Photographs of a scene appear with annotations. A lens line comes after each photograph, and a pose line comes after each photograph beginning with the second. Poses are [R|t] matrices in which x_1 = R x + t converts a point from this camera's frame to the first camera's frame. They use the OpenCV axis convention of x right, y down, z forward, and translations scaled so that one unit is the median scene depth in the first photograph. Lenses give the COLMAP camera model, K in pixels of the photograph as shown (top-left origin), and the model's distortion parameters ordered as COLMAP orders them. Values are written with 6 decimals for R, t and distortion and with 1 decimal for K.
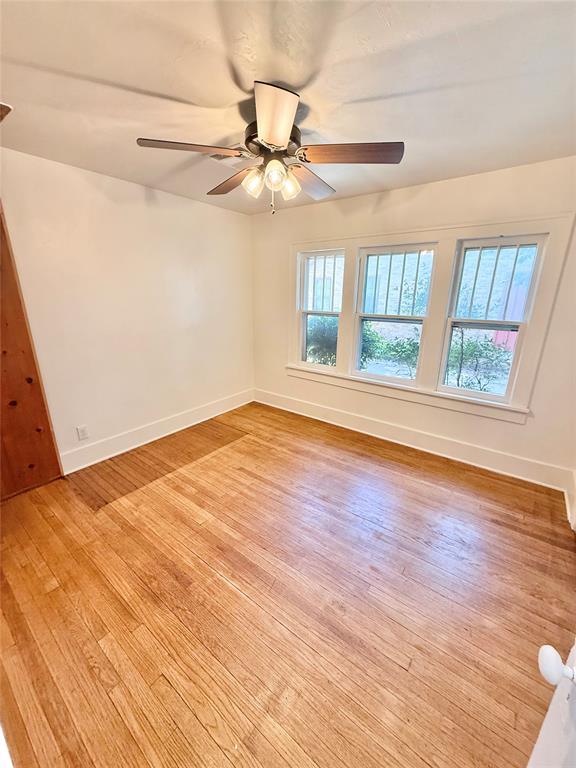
lens RADIAL K [[308.3, 0, 288.0], [0, 308.3, 384.0], [0, 0, 1]] dist [0.002092, 0.000250]
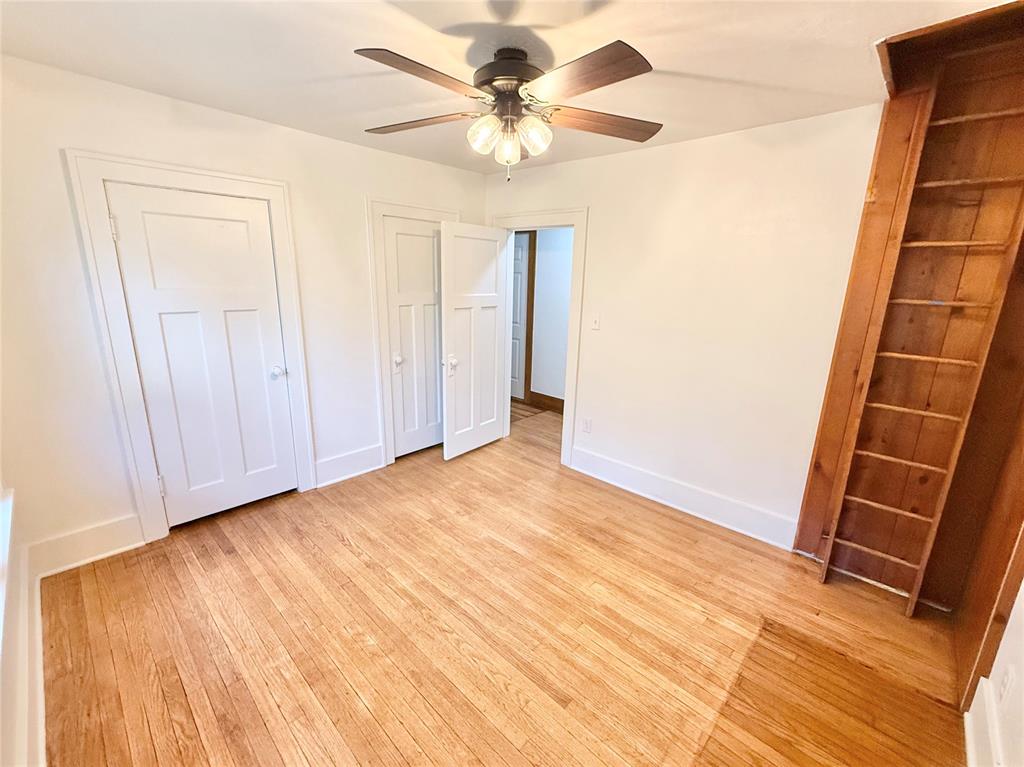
lens RADIAL K [[411.1, 0, 512.0], [0, 411.1, 383.5], [0, 0, 1]] dist [0.002092, 0.000250]
pose [[-0.994108, -0.056782, 0.092337, -0.134698], [-0.001689, 0.859836, 0.510568, -0.472703], [-0.108385, 0.507403, -0.854865, 1.561664]]
